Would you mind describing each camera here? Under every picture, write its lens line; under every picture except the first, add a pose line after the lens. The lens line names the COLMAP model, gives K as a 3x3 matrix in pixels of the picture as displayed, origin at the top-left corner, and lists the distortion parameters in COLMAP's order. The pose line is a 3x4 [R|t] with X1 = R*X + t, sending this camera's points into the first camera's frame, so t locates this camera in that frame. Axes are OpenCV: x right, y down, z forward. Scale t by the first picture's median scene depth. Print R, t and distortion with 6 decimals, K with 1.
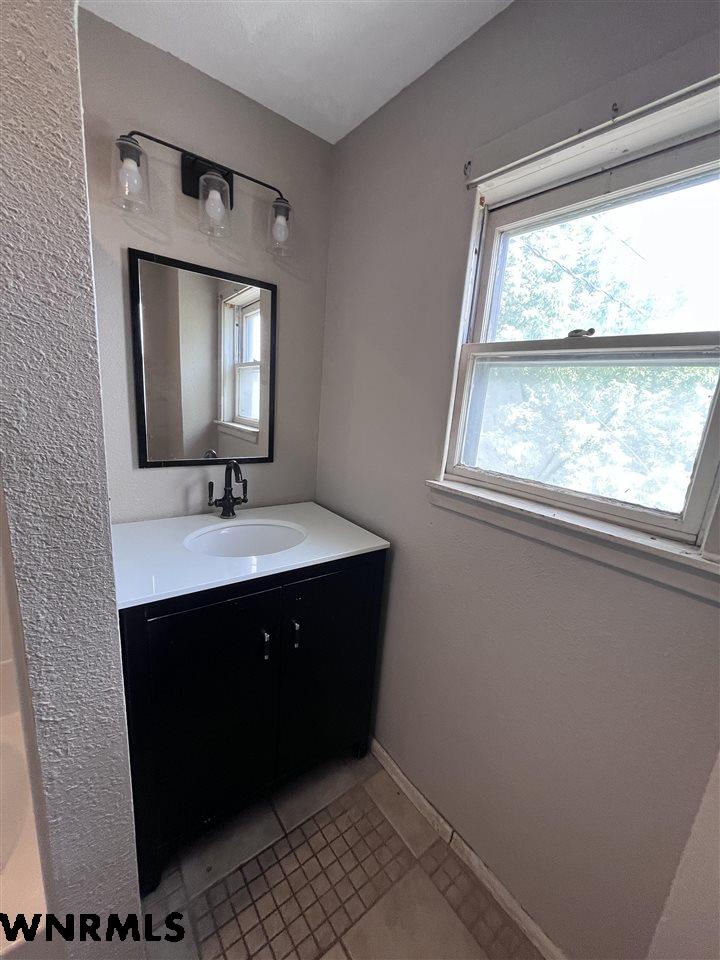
lens RADIAL K [[388.0, 0, 372.2], [0, 388.0, 480.7], [0, 0, 1]] dist [-0.002940, 0.000155]
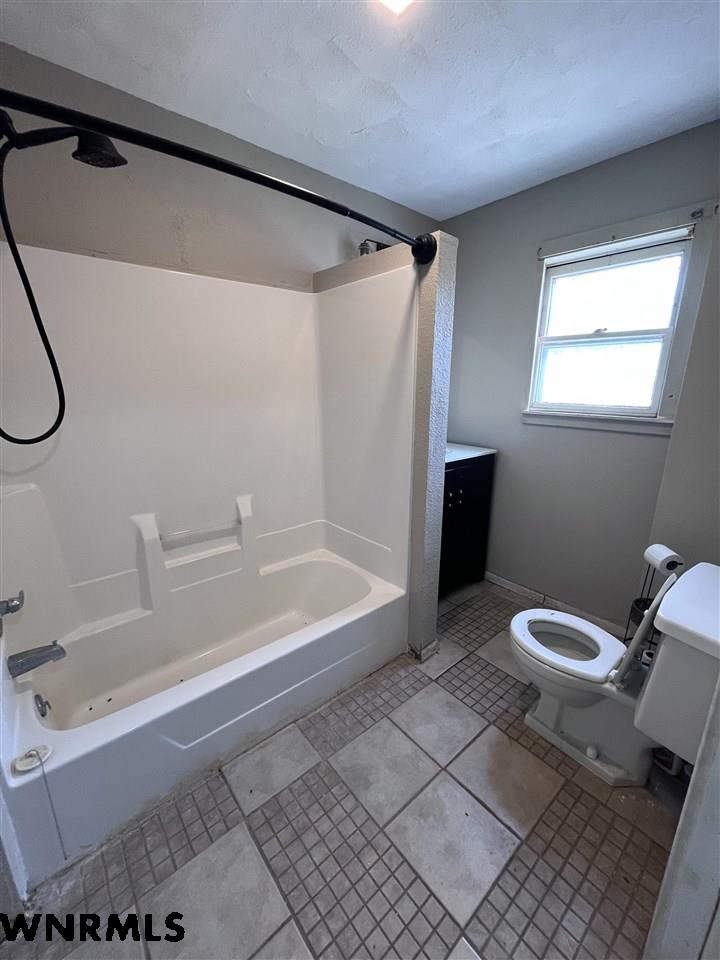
lens RADIAL K [[388.0, 0, 366.4], [0, 388.0, 480.7], [0, 0, 1]] dist [-0.002940, 0.000155]
pose [[0.996294, -0.081151, 0.028497, -0.721305], [0.080256, 0.996284, 0.031253, 0.227337], [-0.030927, -0.028850, 0.999105, -0.924379]]
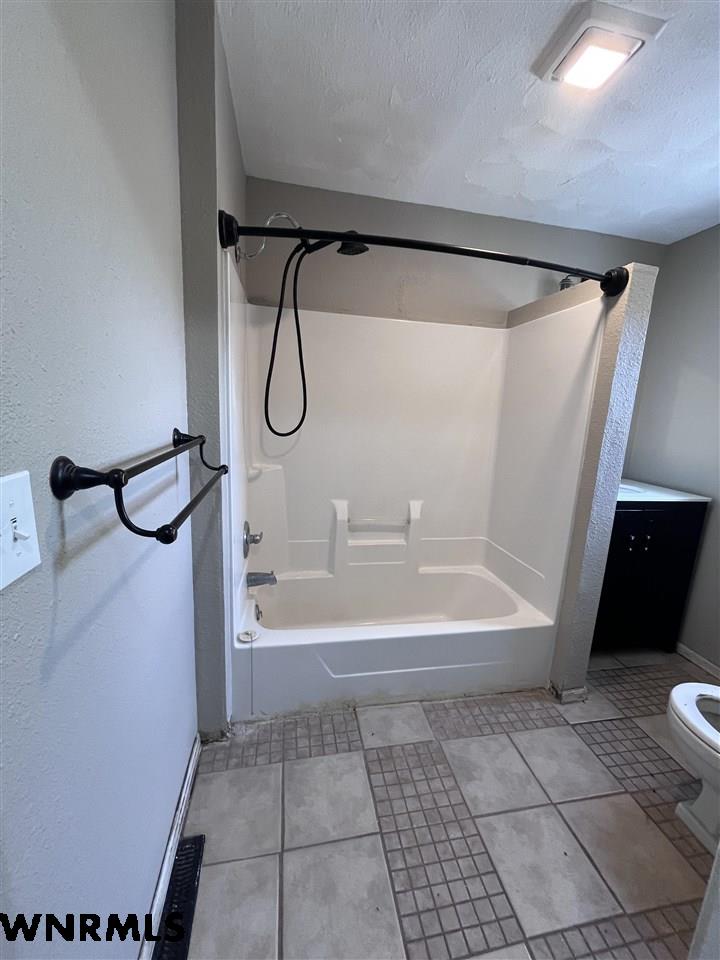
lens RADIAL K [[388.0, 0, 364.3], [0, 388.0, 480.8], [0, 0, 1]] dist [-0.002940, 0.000155]
pose [[0.889988, 0.054937, -0.452663, -0.554678], [-0.083456, 0.995572, -0.043256, 0.310466], [0.448282, 0.076275, 0.890632, -1.111425]]
